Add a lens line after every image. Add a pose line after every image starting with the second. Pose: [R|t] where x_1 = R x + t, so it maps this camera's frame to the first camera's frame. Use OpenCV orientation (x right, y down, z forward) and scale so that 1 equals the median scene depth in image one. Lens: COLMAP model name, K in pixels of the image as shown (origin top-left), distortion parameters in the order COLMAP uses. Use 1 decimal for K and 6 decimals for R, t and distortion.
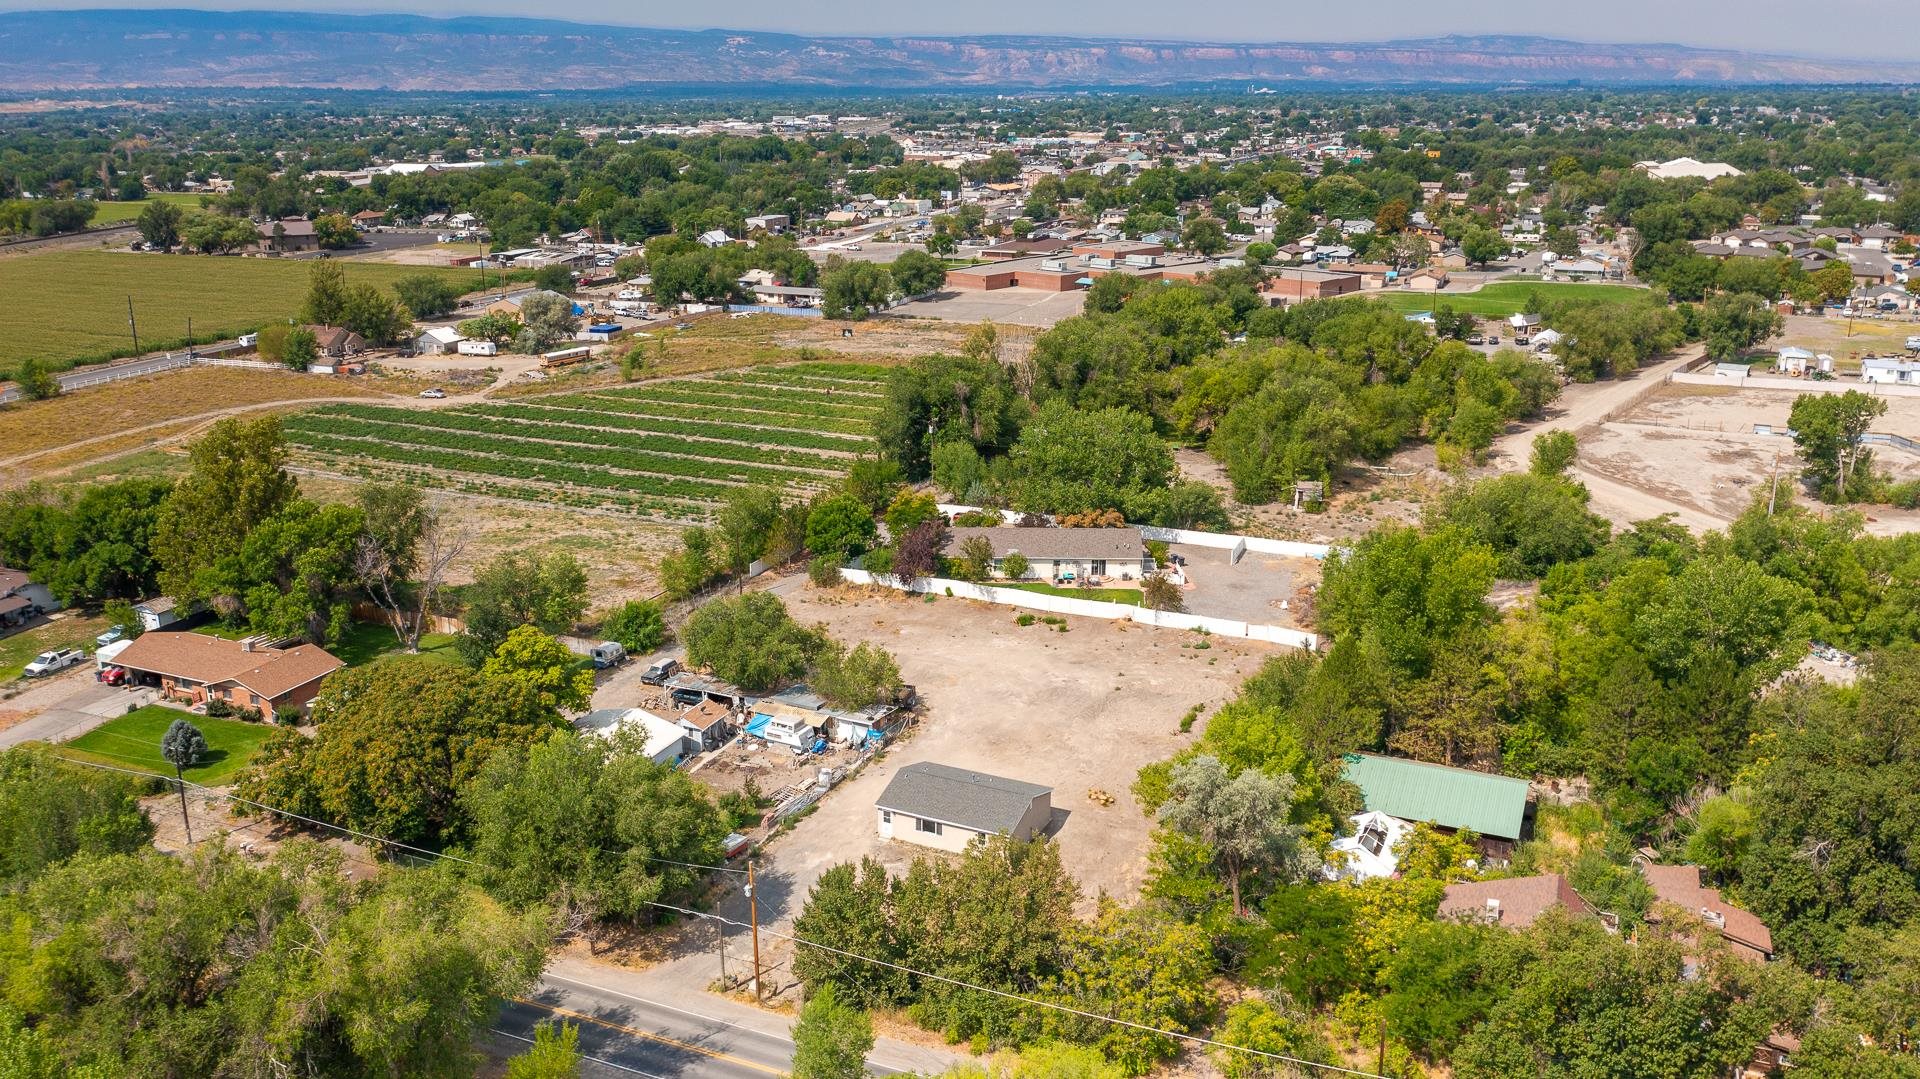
lens RADIAL K [[1519.7, 0, 958.3], [0, 1519.7, 528.6], [0, 0, 1]] dist [-0.015329, 0.002603]
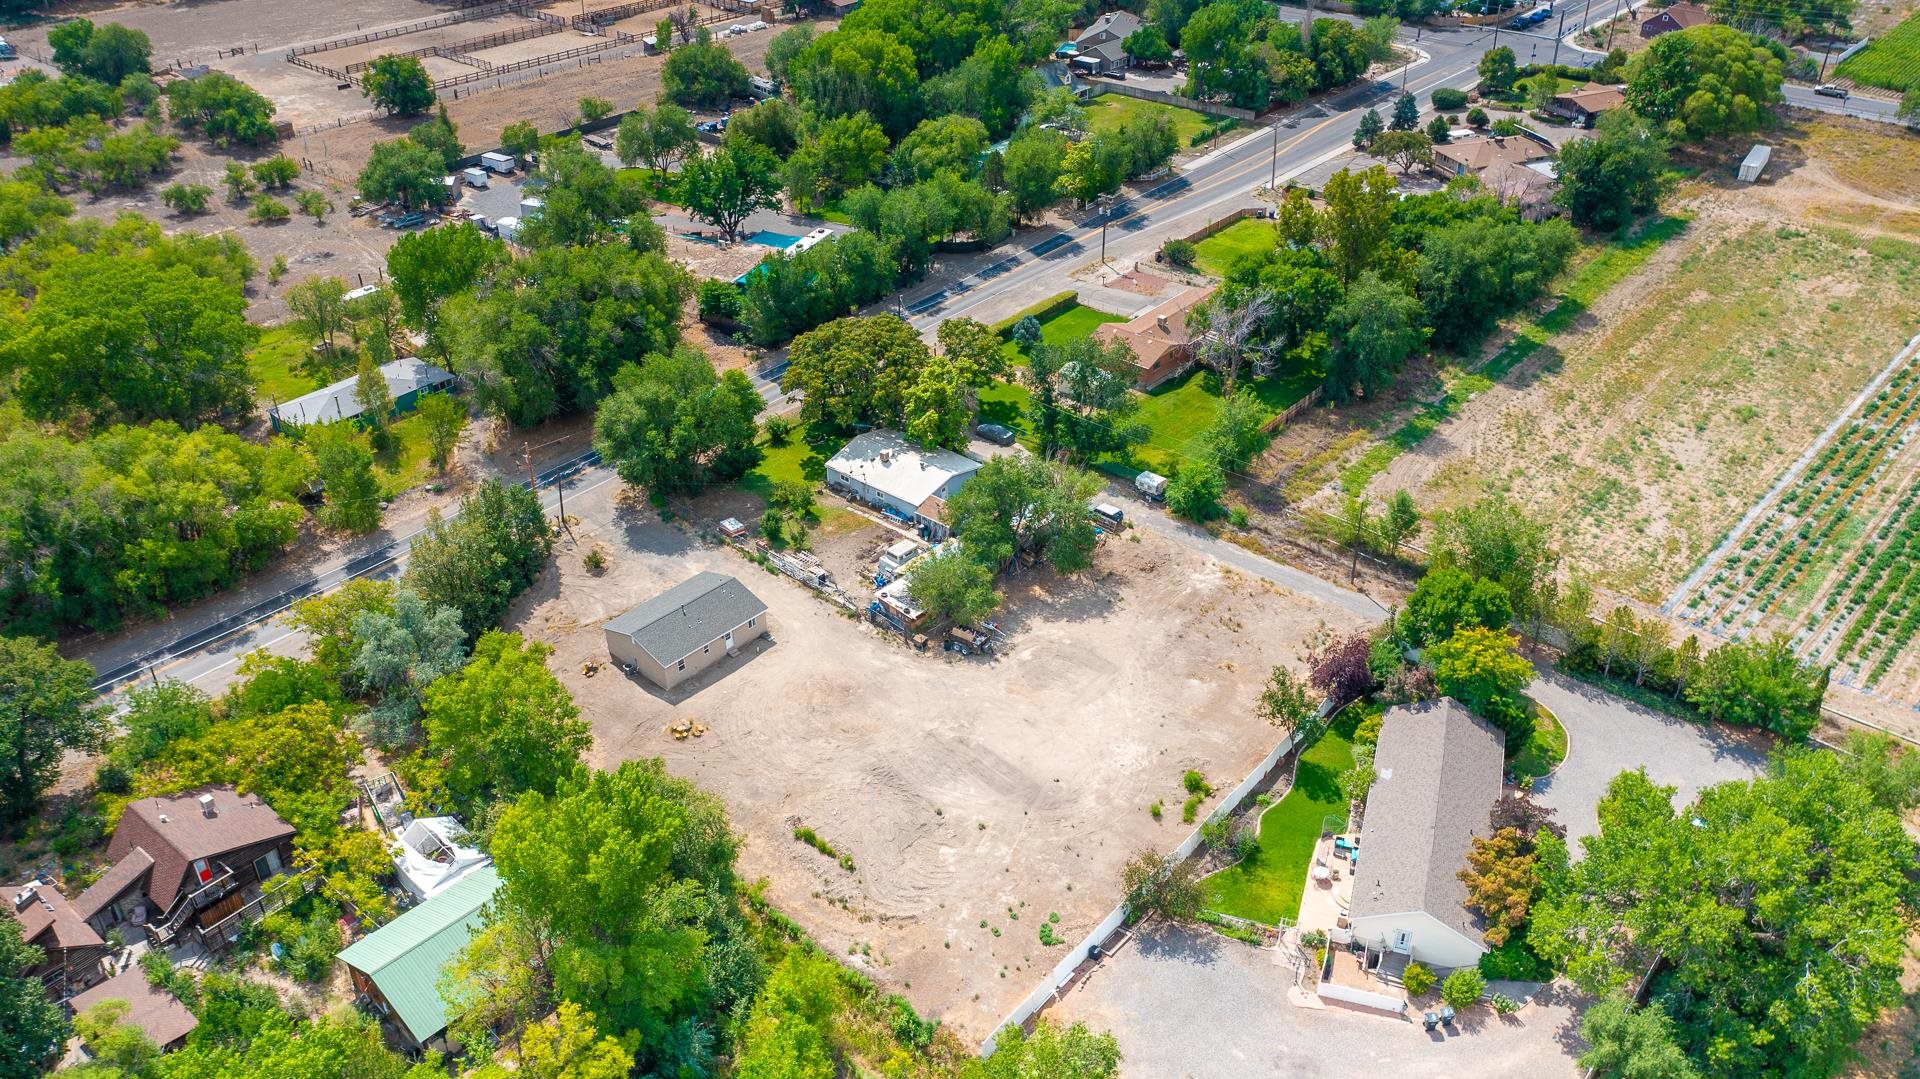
lens RADIAL K [[1519.7, 0, 958.3], [0, 1519.7, 528.6], [0, 0, 1]] dist [-0.015329, 0.002603]
pose [[-0.289091, 0.513345, -0.808025, 0.561178], [-0.261576, 0.769585, 0.582509, -0.396611], [0.920872, 0.379758, -0.088201, 0.867888]]
